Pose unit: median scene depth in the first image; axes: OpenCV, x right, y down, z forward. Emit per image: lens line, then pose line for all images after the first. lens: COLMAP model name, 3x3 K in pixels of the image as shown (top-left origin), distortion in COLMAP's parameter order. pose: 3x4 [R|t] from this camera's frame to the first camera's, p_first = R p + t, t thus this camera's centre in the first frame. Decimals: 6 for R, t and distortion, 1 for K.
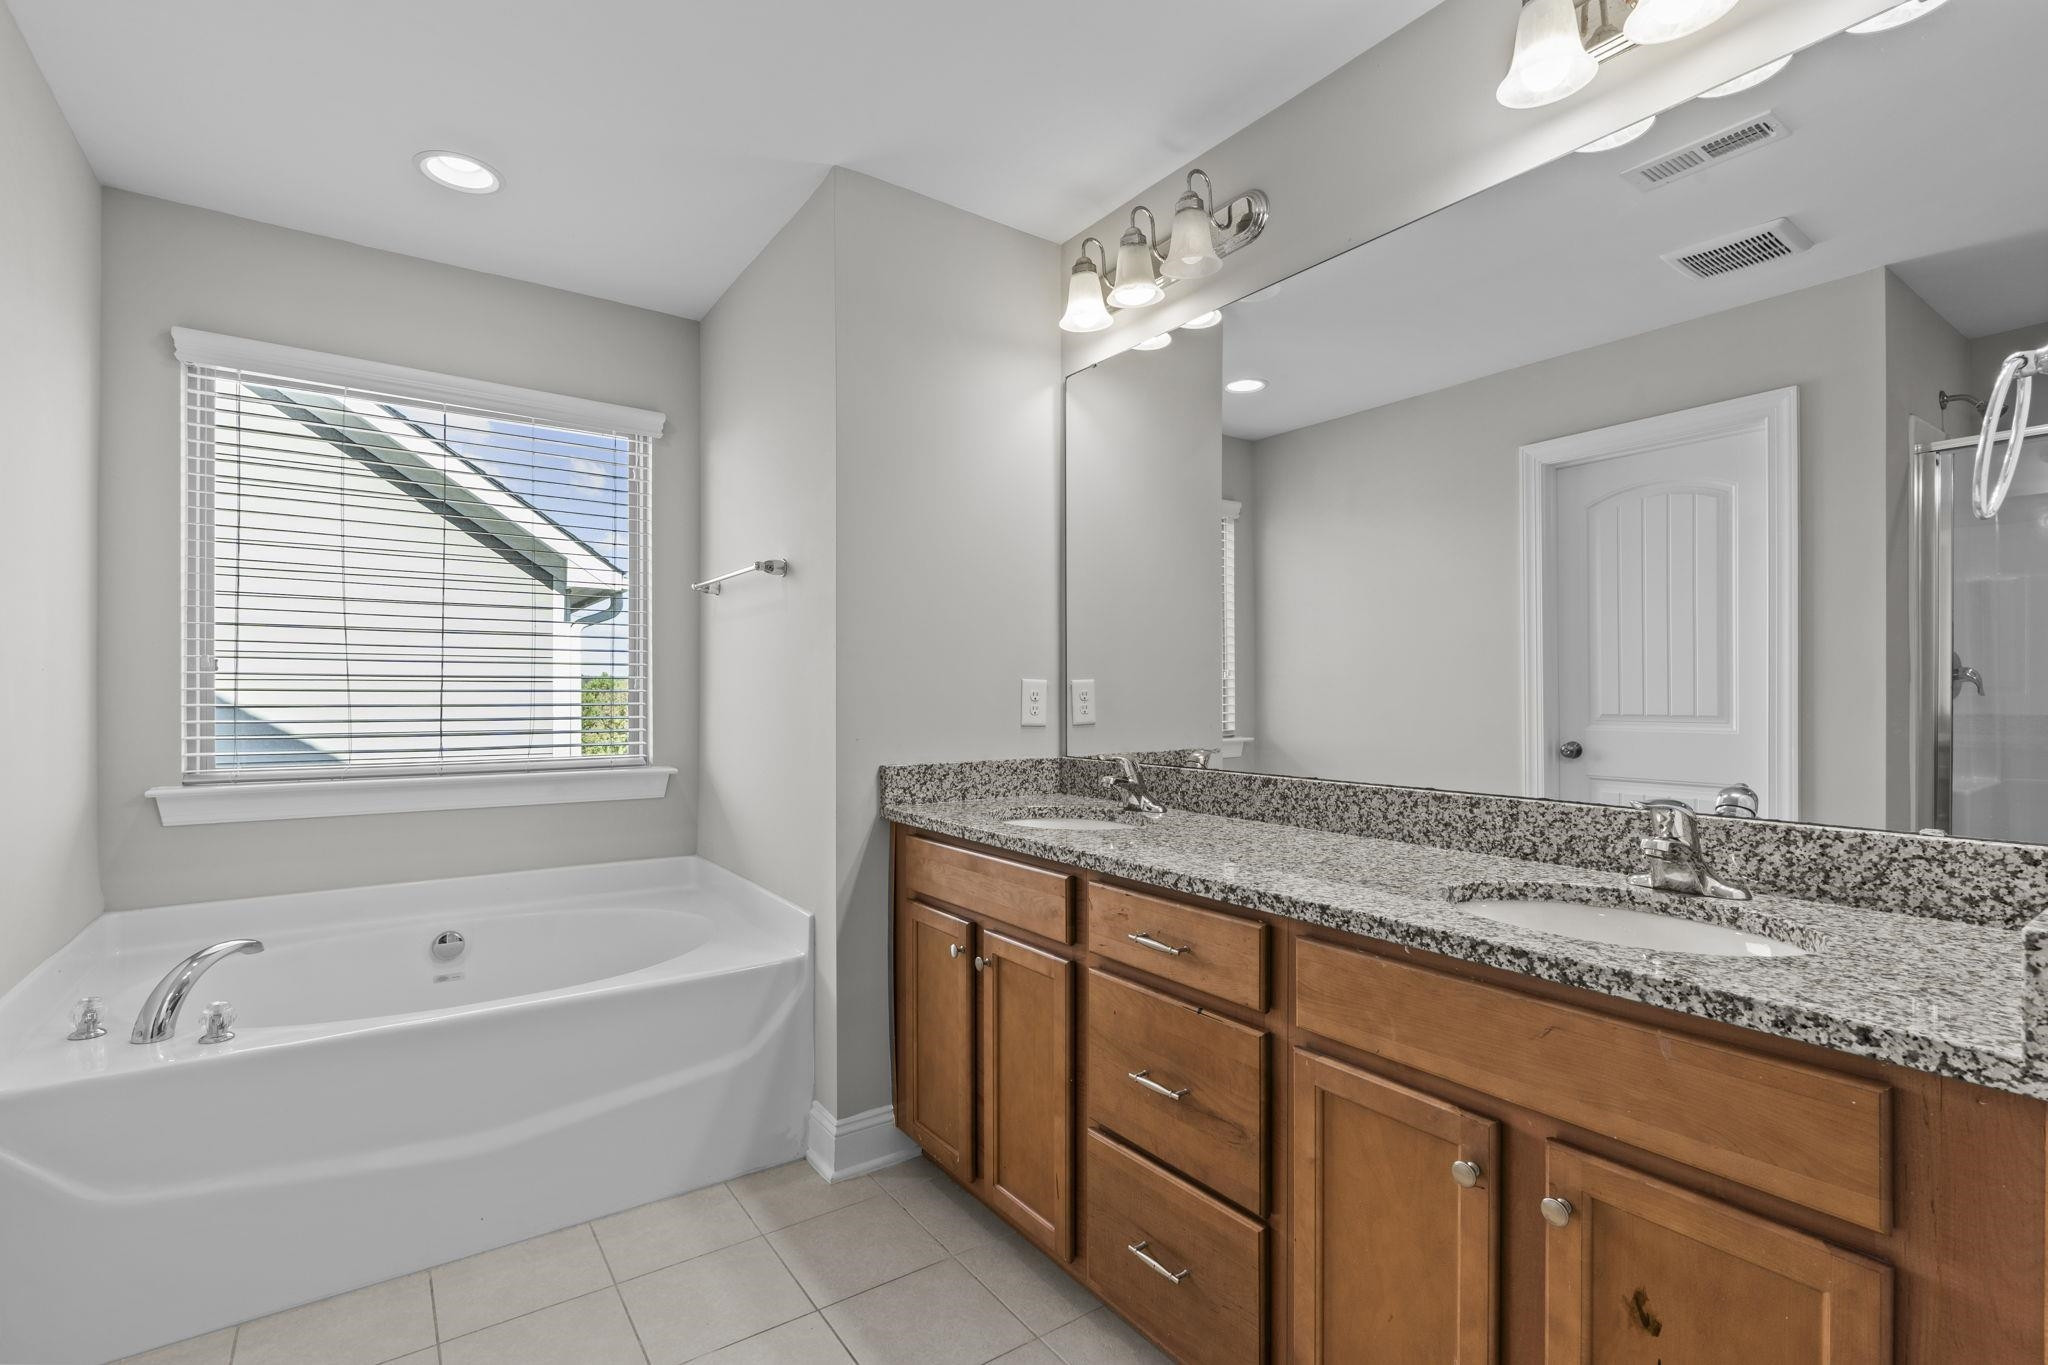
lens RADIAL K [[938.2, 0, 1020.4], [0, 938.2, 692.1], [0, 0, 1]] dist [-0.000952, 0.000080]
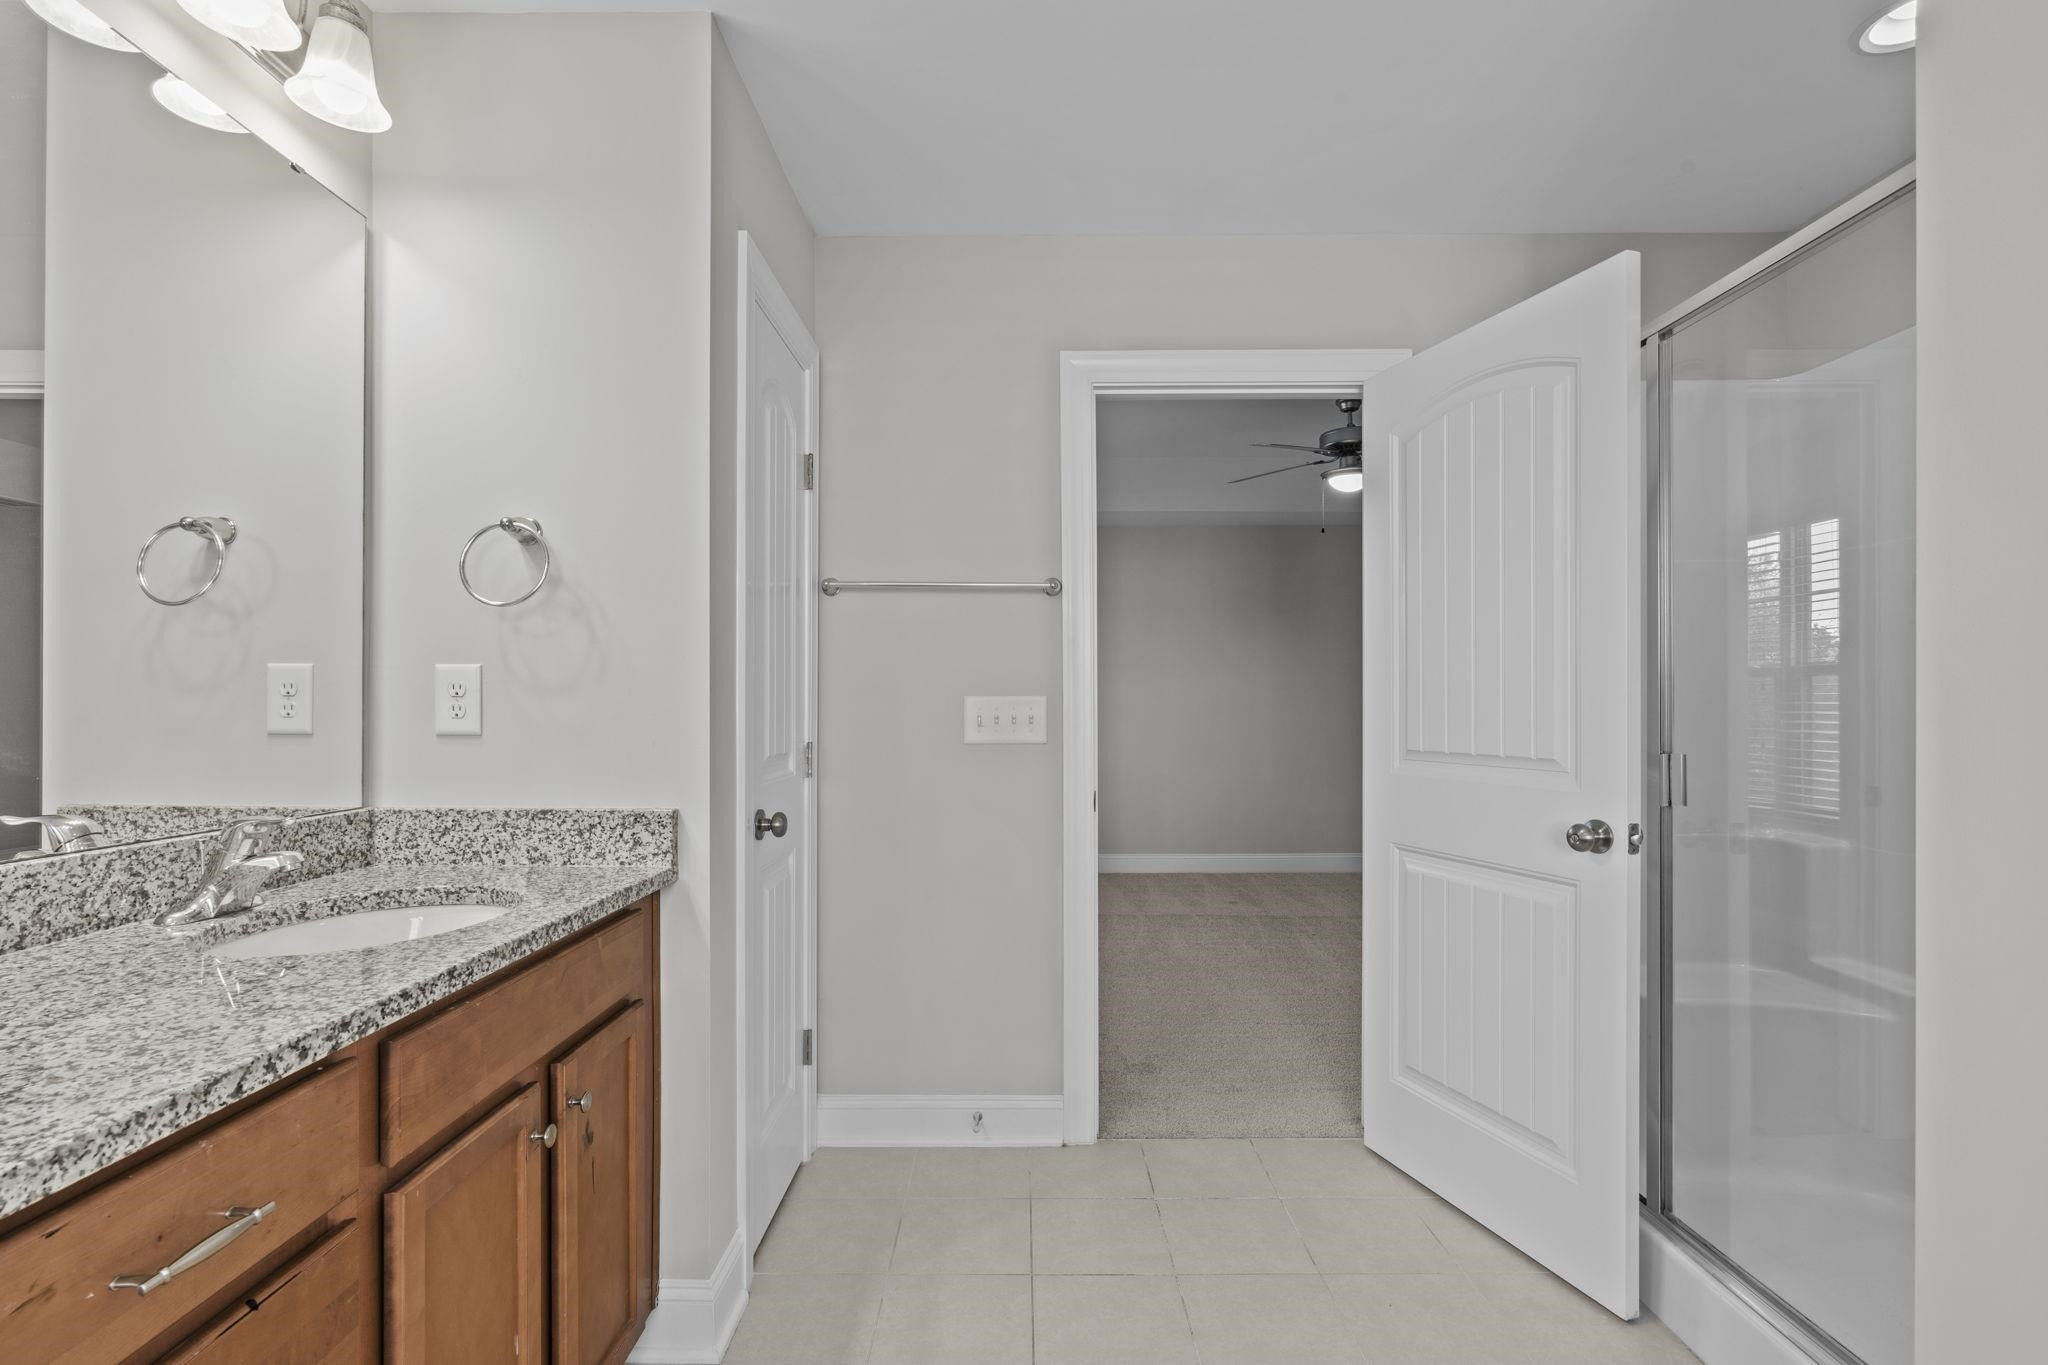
lens RADIAL K [[938.2, 0, 1020.4], [0, 938.2, 692.1], [0, 0, 1]] dist [-0.000952, 0.000080]
pose [[-0.812638, 0.009552, 0.582690, -0.499982], [0.001650, 0.999899, -0.014089, -0.000763], [-0.582766, -0.010488, -0.812572, 1.237622]]
